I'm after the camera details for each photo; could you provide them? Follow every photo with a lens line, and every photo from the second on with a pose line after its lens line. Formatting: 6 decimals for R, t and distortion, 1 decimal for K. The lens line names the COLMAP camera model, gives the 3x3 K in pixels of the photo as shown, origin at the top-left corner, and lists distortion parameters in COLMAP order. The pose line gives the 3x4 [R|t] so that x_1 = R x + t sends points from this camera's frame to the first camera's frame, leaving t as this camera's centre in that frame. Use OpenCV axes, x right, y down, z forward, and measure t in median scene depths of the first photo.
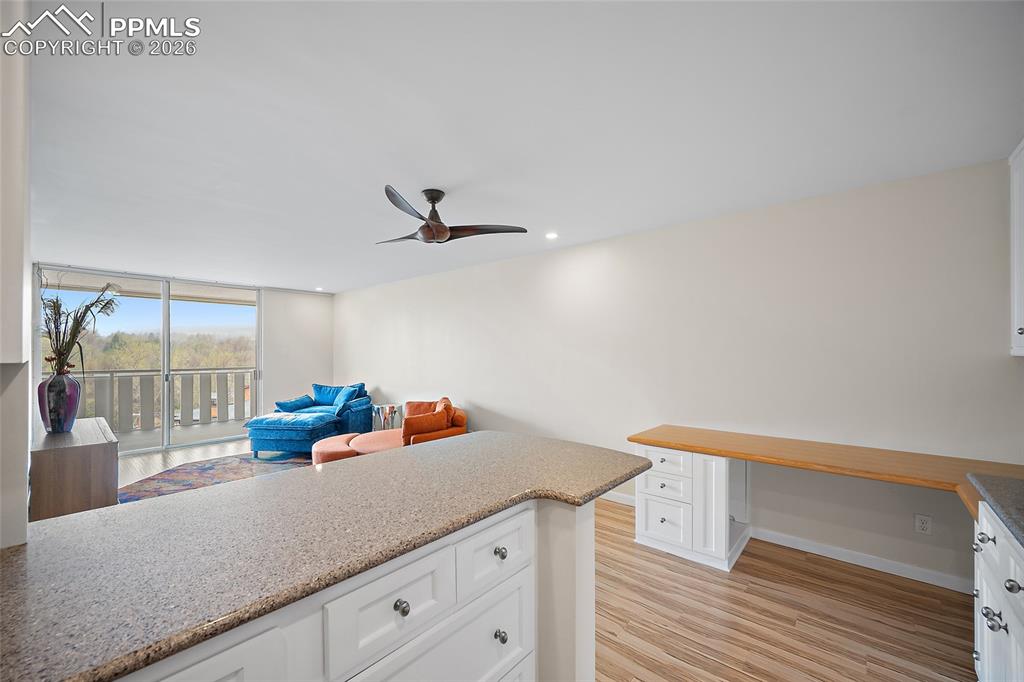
lens RADIAL K [[404.7, 0, 507.5], [0, 404.7, 350.0], [0, 0, 1]] dist [0.004169, 0.000677]
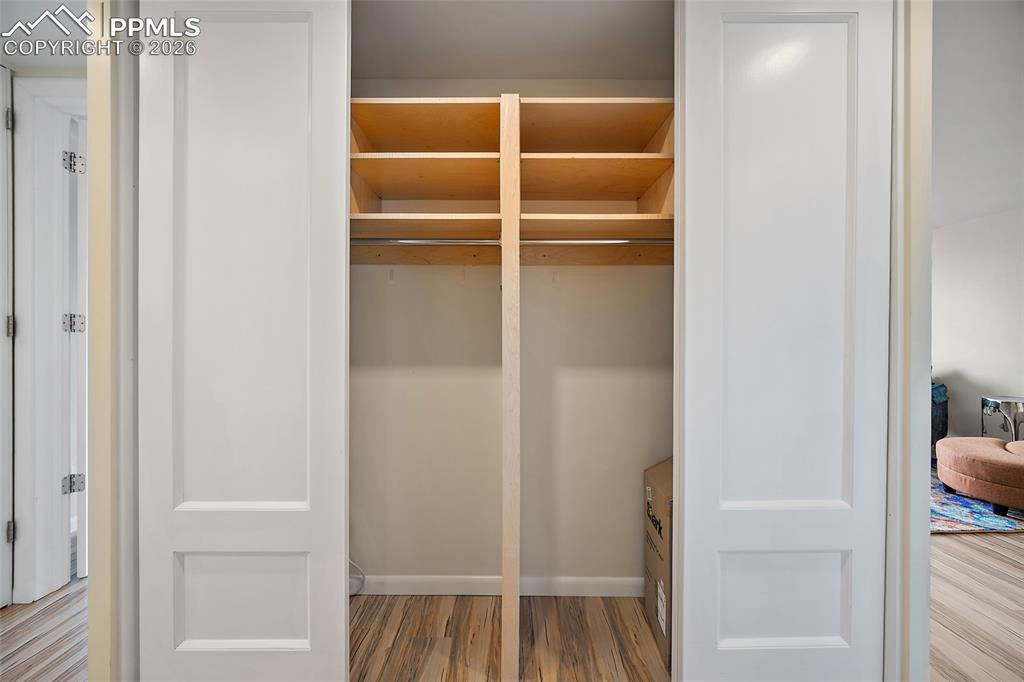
lens RADIAL K [[404.7, 0, 516.4], [0, 404.7, 337.4], [0, 0, 1]] dist [0.004169, 0.000677]
pose [[0.671654, 0.002492, -0.740861, -0.428384], [0.006319, 0.999939, 0.009092, 0.030701], [0.740838, -0.010788, 0.671597, -0.029018]]
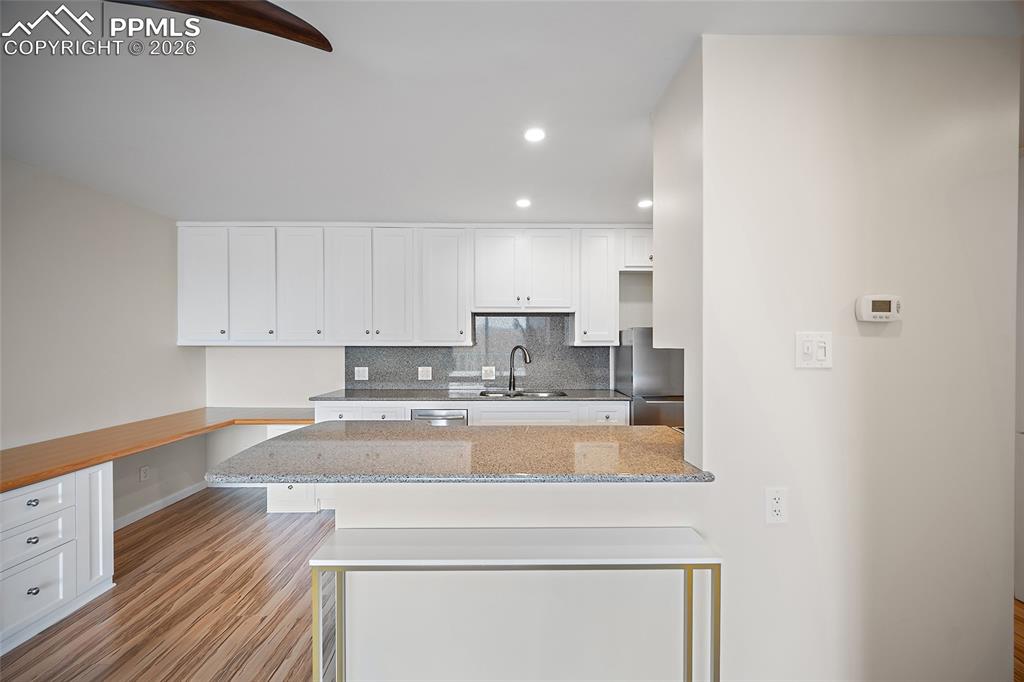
lens RADIAL K [[404.7, 0, 510.5], [0, 404.7, 347.7], [0, 0, 1]] dist [0.004169, 0.000677]
pose [[-0.668688, -0.006405, 0.743515, -0.389727], [-0.006663, 0.999974, 0.002622, 0.005346], [-0.743513, -0.003201, -0.668714, 0.523587]]
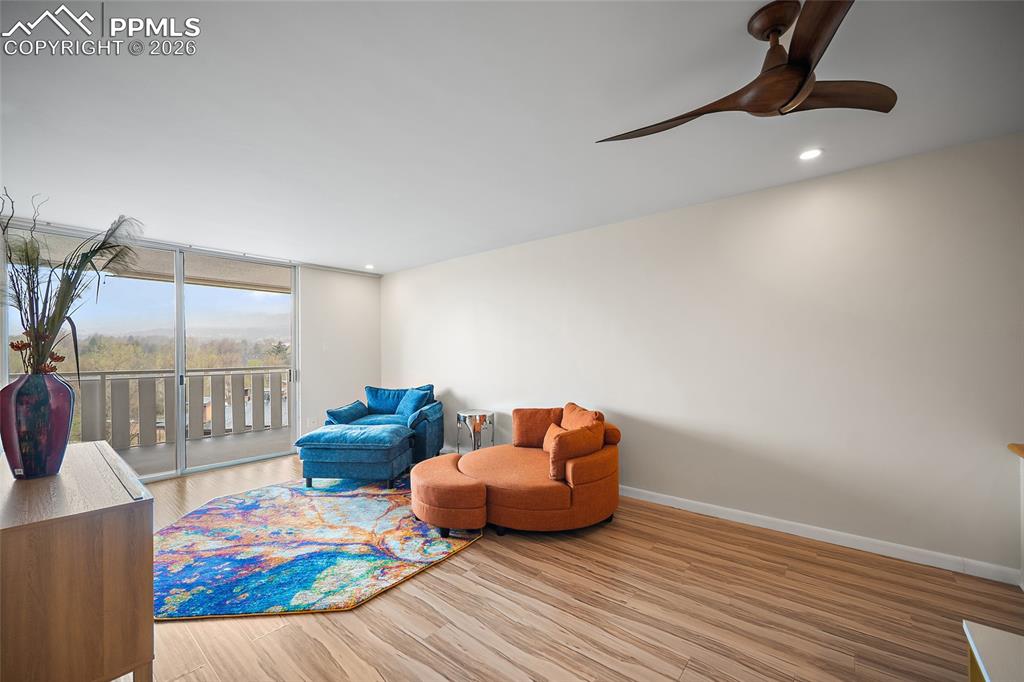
lens RADIAL K [[404.7, 0, 504.5], [0, 404.7, 350.8], [0, 0, 1]] dist [0.004169, 0.000677]
pose [[0.999666, -0.007443, 0.024764, -0.318462], [0.007457, 0.999972, -0.000472, 0.023128], [-0.024760, 0.000656, 0.999693, 0.286170]]
